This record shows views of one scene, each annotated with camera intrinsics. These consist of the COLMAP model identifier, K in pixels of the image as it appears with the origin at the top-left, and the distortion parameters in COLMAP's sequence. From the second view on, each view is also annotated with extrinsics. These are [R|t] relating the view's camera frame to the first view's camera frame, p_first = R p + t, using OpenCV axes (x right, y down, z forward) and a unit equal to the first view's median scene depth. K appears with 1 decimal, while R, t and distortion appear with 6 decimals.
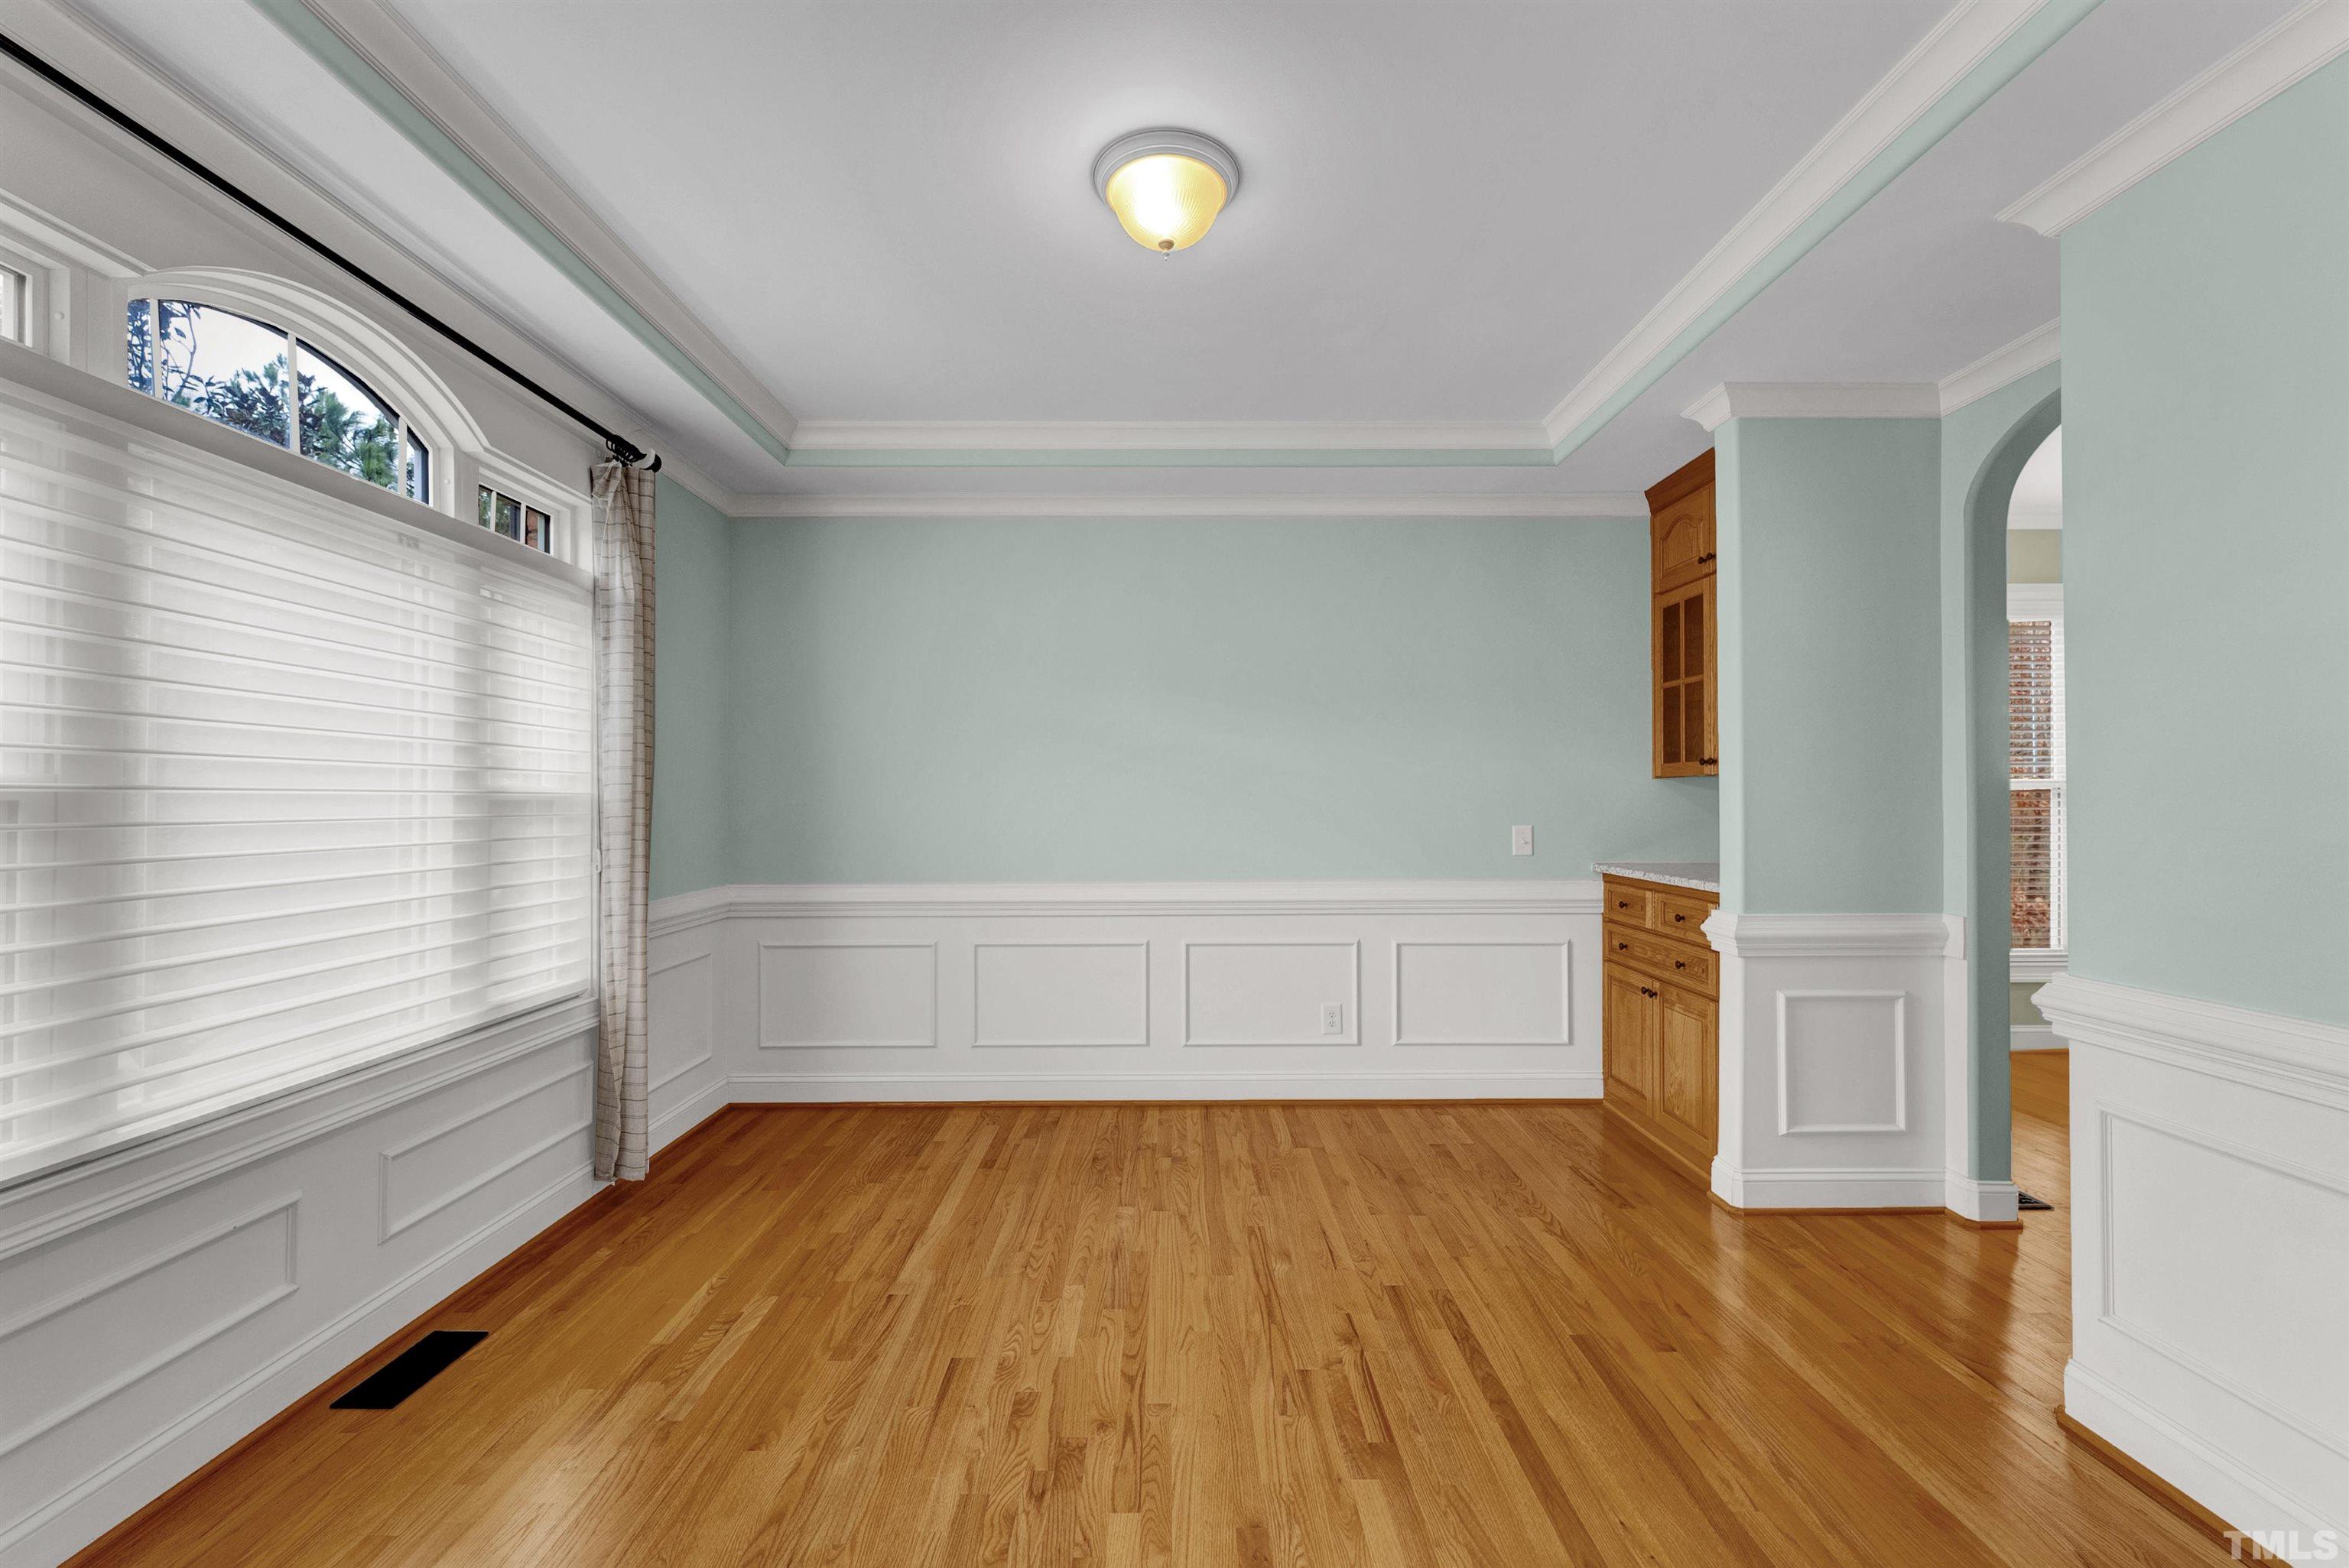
lens RADIAL K [[964.9, 0, 1181.4], [0, 964.9, 778.7], [0, 0, 1]] dist [0.000414, -0.000223]
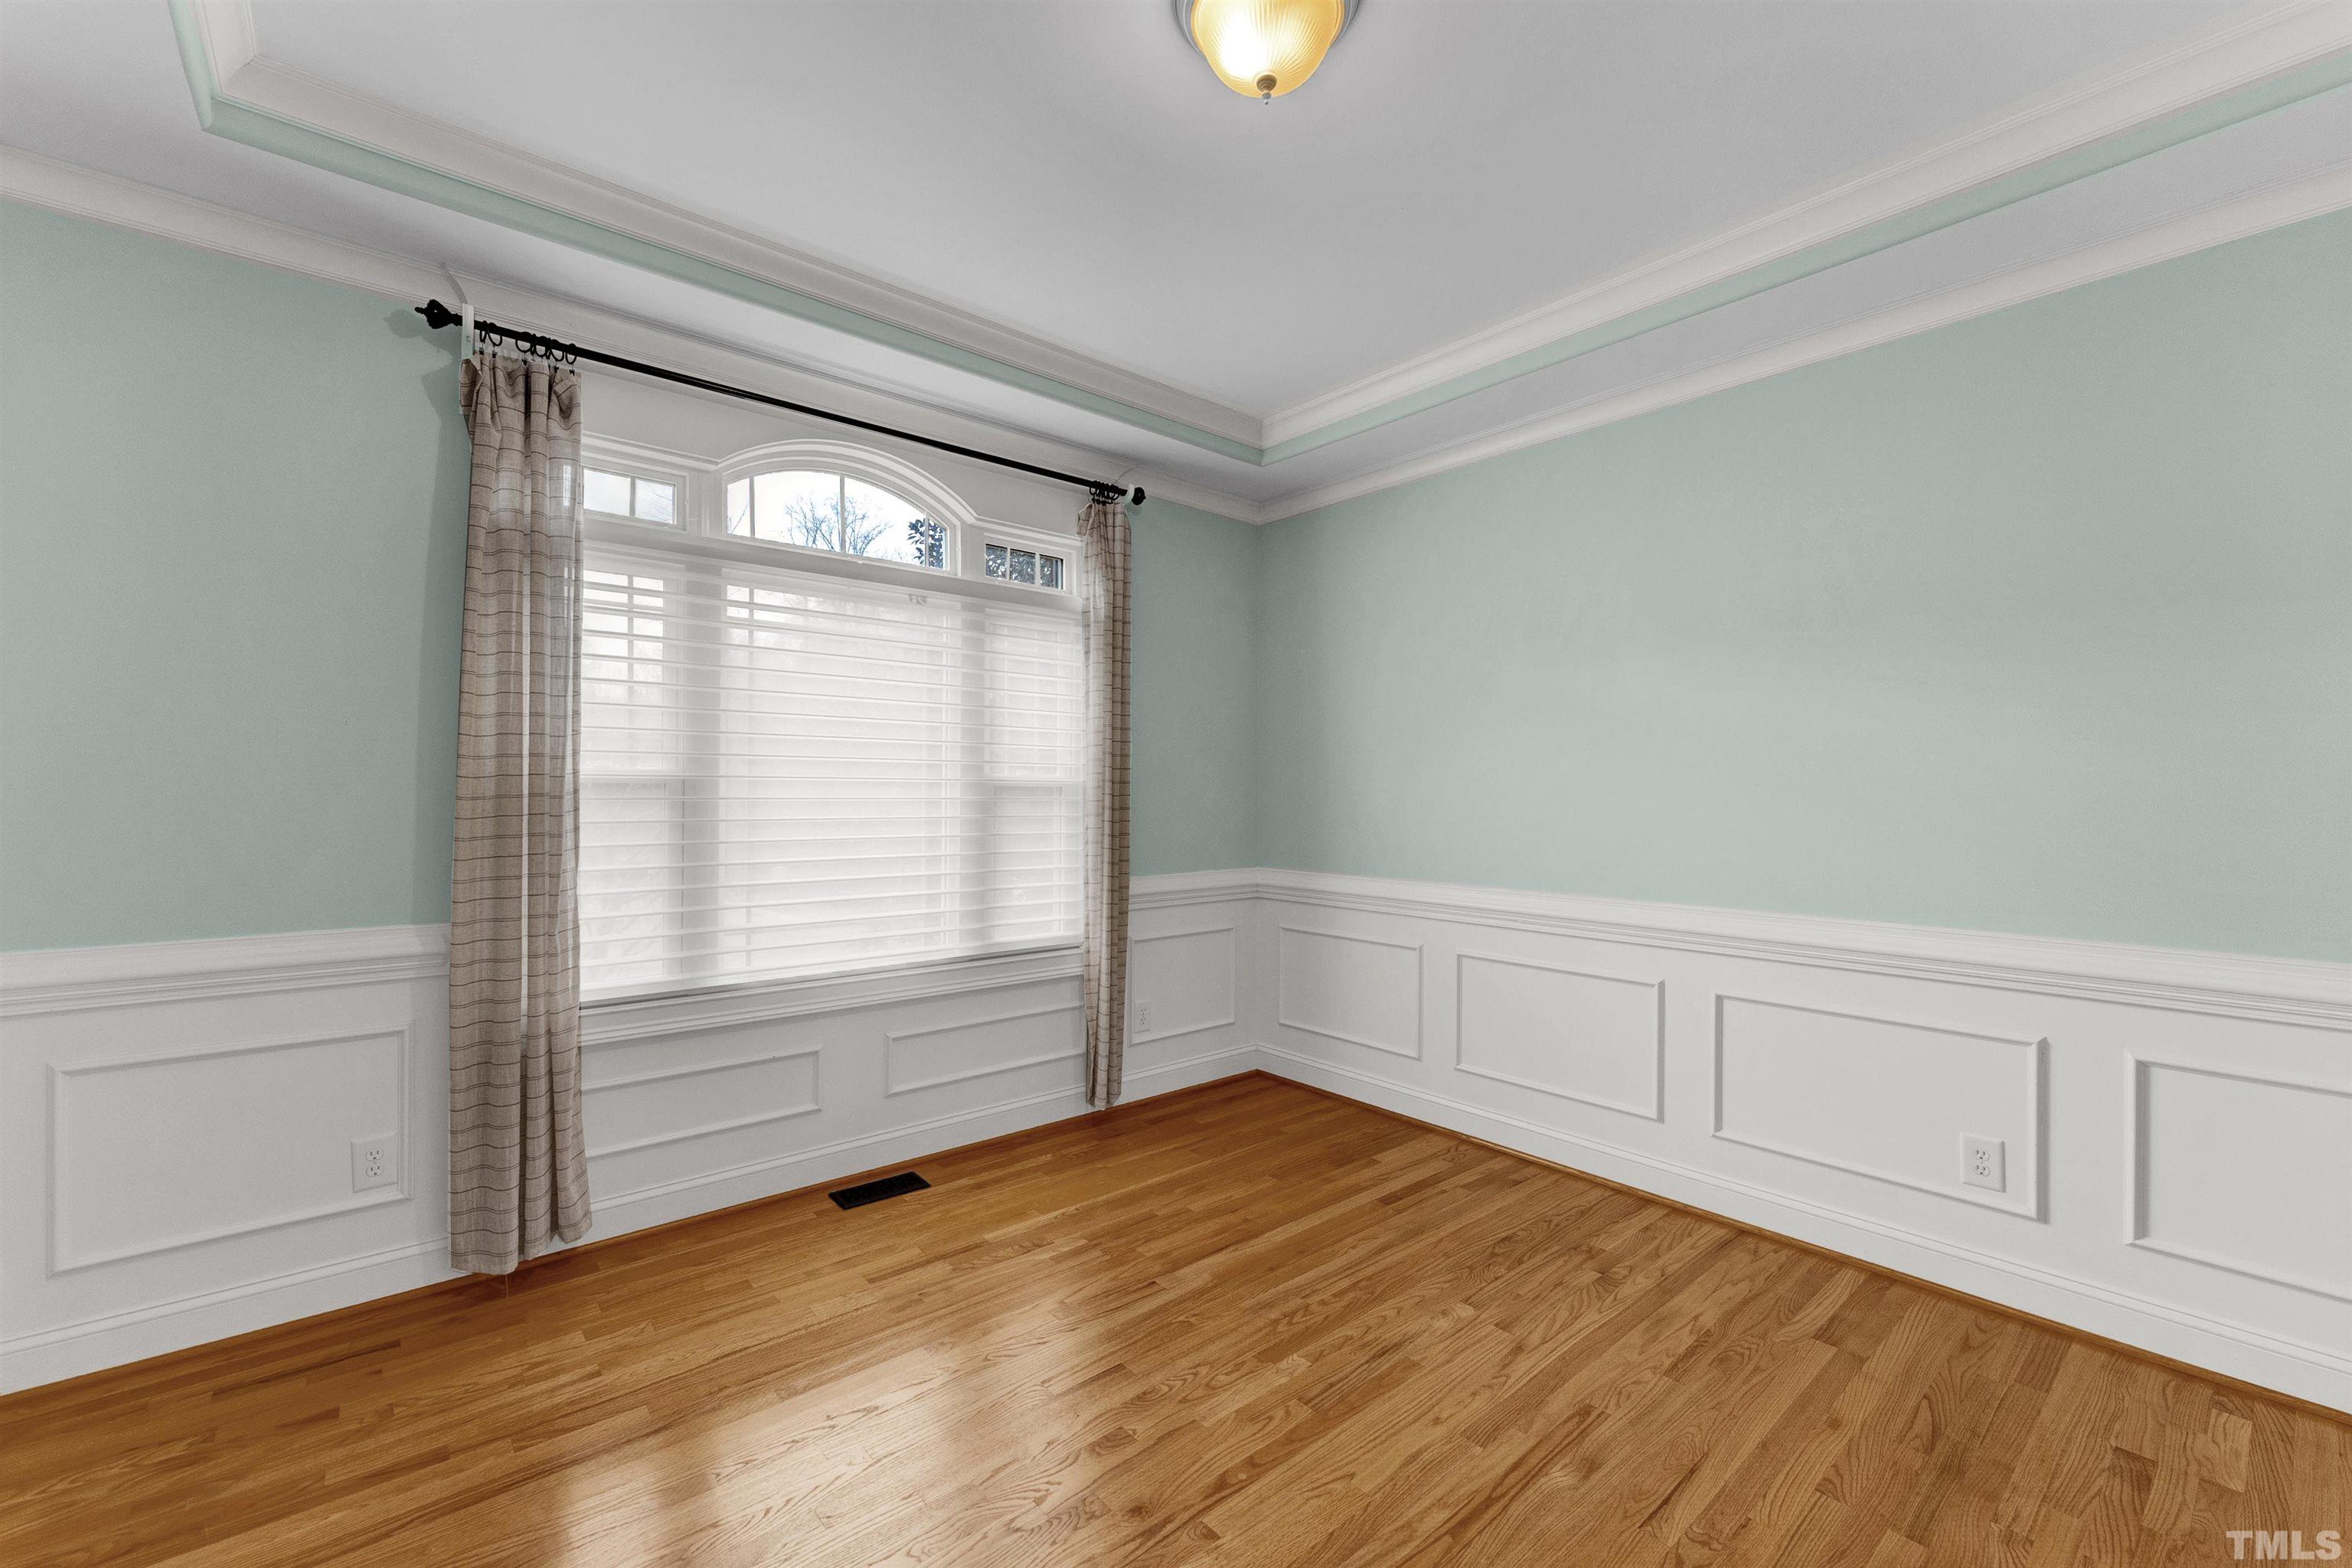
lens RADIAL K [[963.8, 0, 1171.2], [0, 963.8, 783.2], [0, 0, 1]] dist [0.002832, -0.000878]
pose [[0.636583, 0.001140, -0.771208, 0.396748], [0.007506, 0.999942, 0.007673, 0.008896], [0.771172, -0.010673, 0.636537, 0.316457]]
